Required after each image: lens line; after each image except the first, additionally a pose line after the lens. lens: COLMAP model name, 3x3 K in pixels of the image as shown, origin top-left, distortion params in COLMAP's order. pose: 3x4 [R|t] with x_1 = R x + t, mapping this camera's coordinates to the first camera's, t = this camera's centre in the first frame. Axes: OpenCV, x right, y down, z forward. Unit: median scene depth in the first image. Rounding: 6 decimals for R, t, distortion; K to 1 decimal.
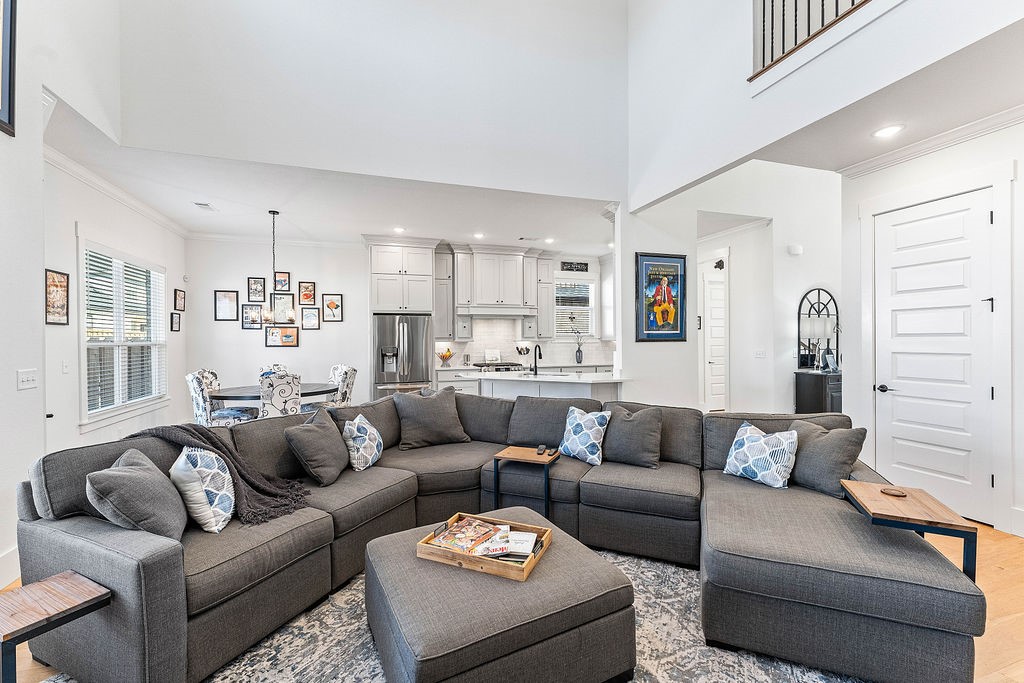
lens RADIAL K [[440.6, 0, 503.6], [0, 440.6, 341.9], [0, 0, 1]] dist [0.015745, -0.000699]
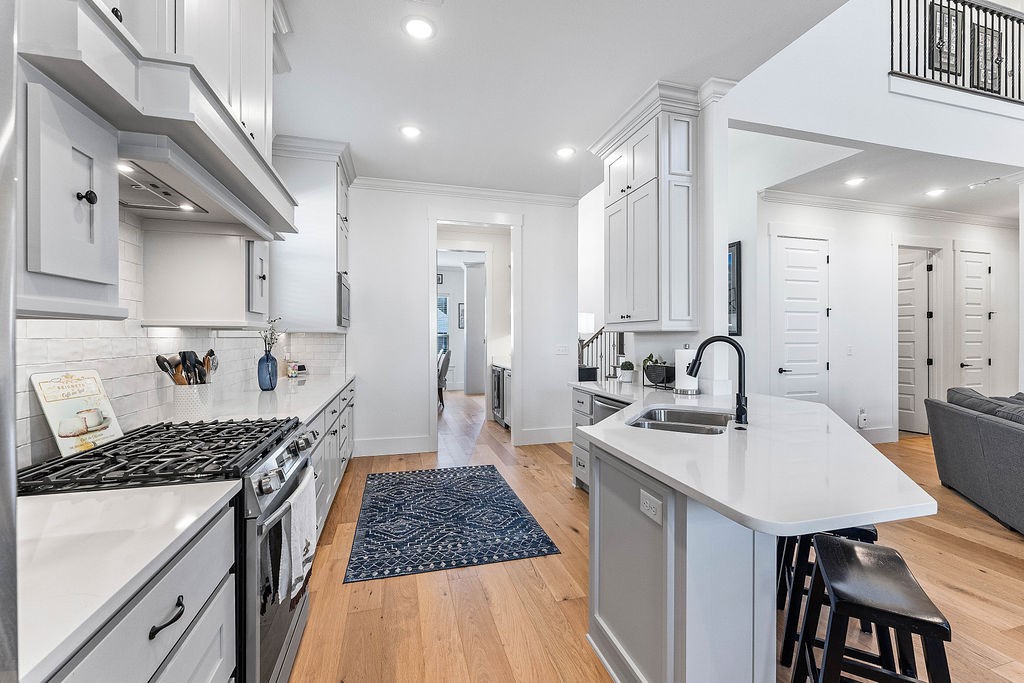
lens RADIAL K [[419.5, 0, 512.7], [0, 419.5, 339.2], [0, 0, 1]] dist [-0.002879, -0.000291]
pose [[0.029324, 0.004363, 0.999560, -0.213646], [0.004606, 0.999979, -0.004500, 0.007005], [-0.999559, 0.004735, 0.029303, 0.923113]]
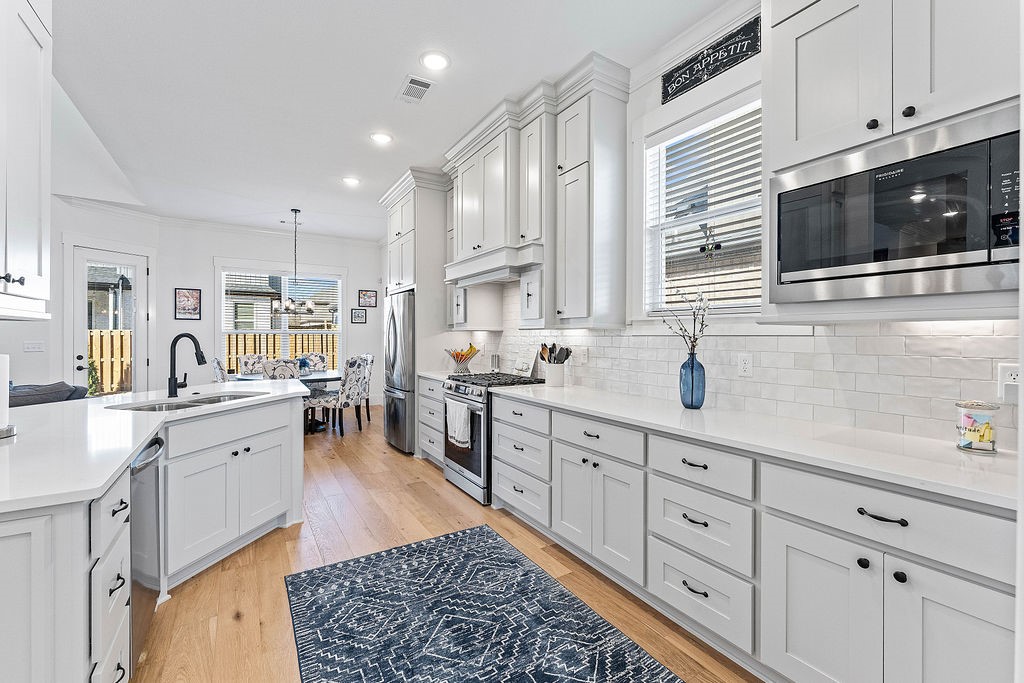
lens RADIAL K [[419.5, 0, 503.7], [0, 419.5, 338.0], [0, 0, 1]] dist [-0.002879, -0.000291]
pose [[0.246215, 0.011045, -0.969152, 0.467040], [-0.010225, 0.999909, 0.008798, 0.002996], [0.969161, 0.007744, 0.246305, 0.972711]]
